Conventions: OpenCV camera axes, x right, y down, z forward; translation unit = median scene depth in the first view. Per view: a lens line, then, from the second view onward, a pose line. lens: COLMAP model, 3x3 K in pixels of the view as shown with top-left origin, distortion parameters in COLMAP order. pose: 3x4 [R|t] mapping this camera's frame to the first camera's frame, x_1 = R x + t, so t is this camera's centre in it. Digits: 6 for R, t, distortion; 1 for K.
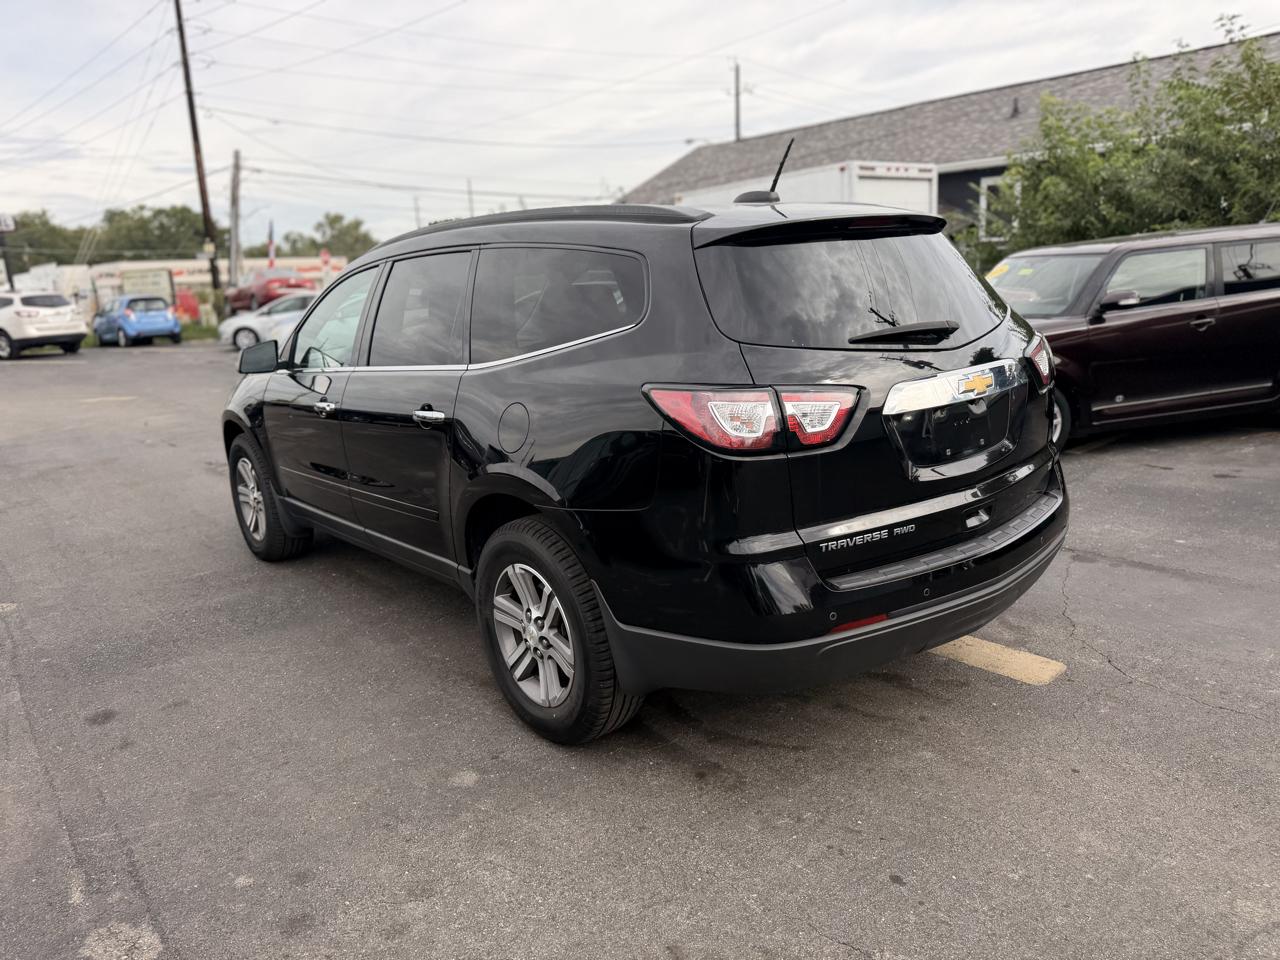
lens RADIAL K [[914.6, 0, 639.0], [0, 914.6, 477.3], [0, 0, 1]] dist [0.021858, -0.028560]
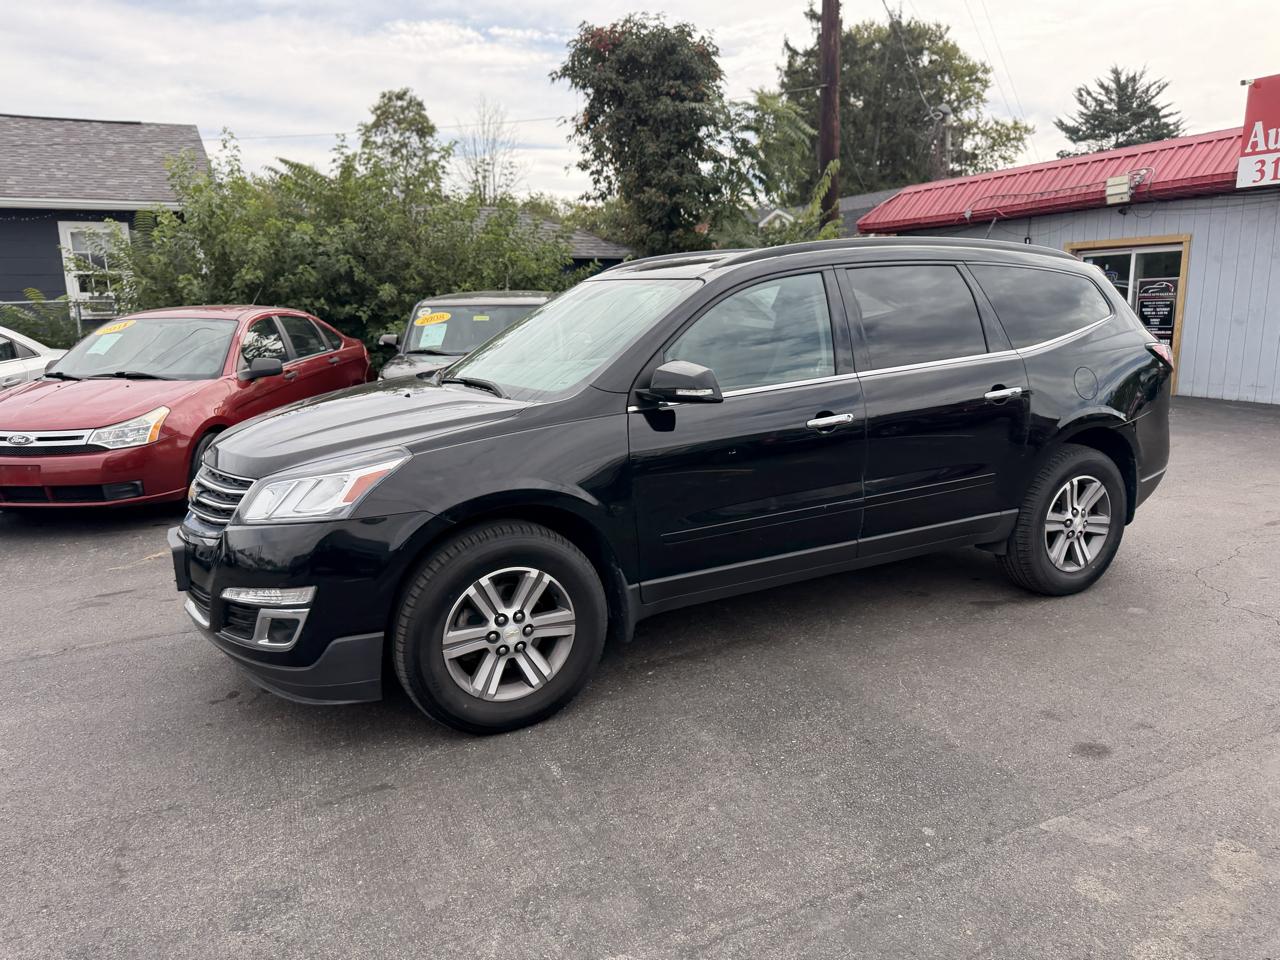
lens RADIAL K [[914.6, 0, 648.2], [0, 914.6, 483.2], [0, 0, 1]] dist [0.021858, -0.028560]
pose [[0.194994, -0.143594, 0.970236, -1.492206], [0.219535, 0.970516, 0.099514, -0.172934], [-0.955919, 0.193597, 0.220768, 1.162281]]
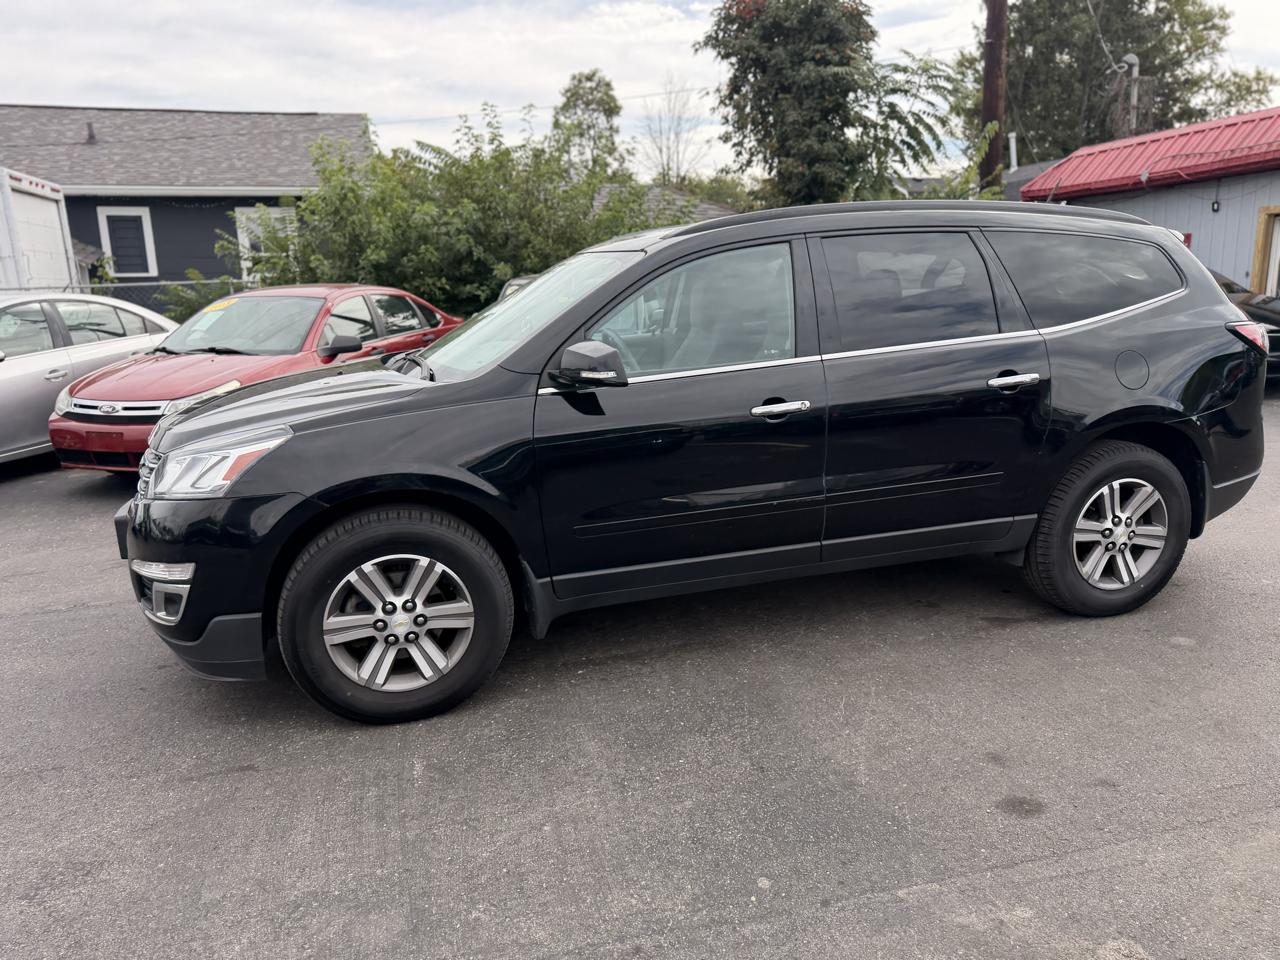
lens RADIAL K [[914.6, 0, 646.9], [0, 914.6, 486.7], [0, 0, 1]] dist [0.021858, -0.028560]
pose [[0.389410, -0.158353, 0.907350, -1.341514], [0.203108, 0.975624, 0.083100, -0.118722], [-0.898391, 0.151931, 0.412080, 0.923624]]
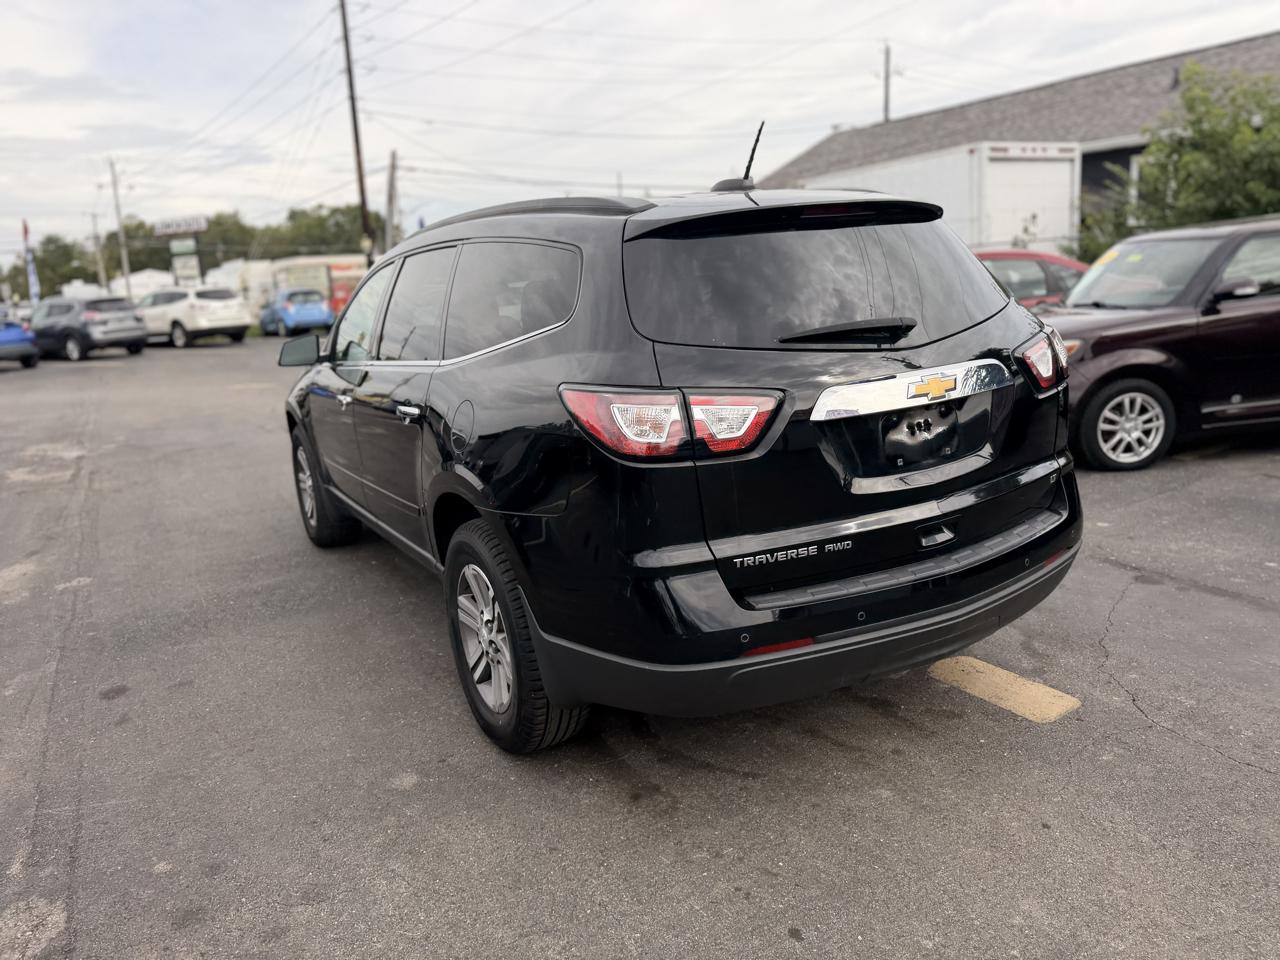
lens RADIAL K [[914.6, 0, 640.7], [0, 914.6, 463.0], [0, 0, 1]] dist [0.021858, -0.028560]
pose [[0.987435, 0.022985, -0.156347, 0.171832], [-0.023668, 0.999717, -0.002508, -0.013955], [0.156245, 0.006177, 0.987699, 0.050336]]
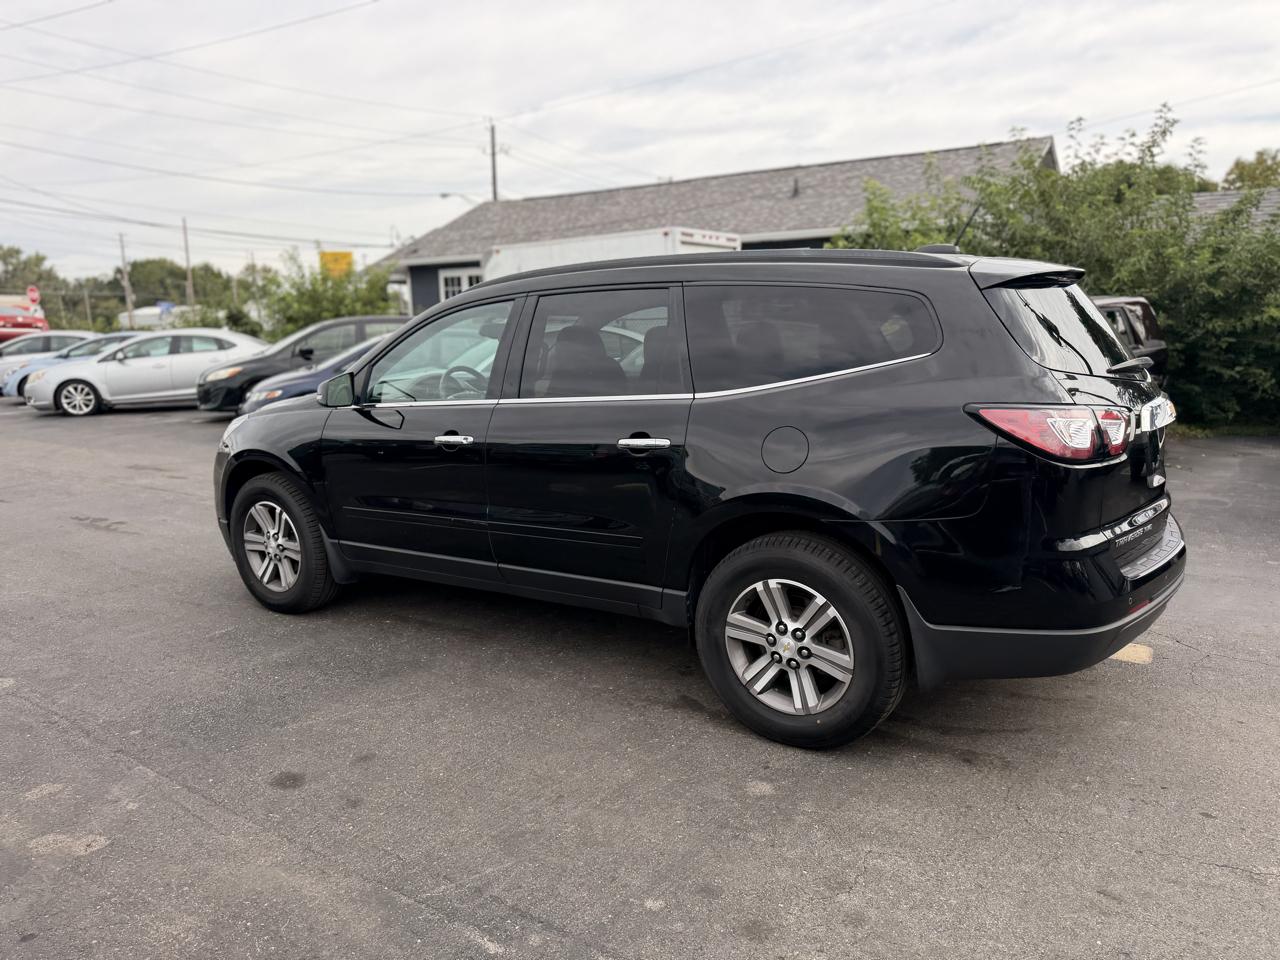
lens RADIAL K [[914.6, 0, 640.3], [0, 914.6, 474.9], [0, 0, 1]] dist [0.021858, -0.028560]
pose [[0.958092, -0.014316, 0.286103, -0.505732], [0.031942, 0.997861, -0.057036, 0.025072], [-0.284675, 0.063784, 0.956500, 0.022220]]
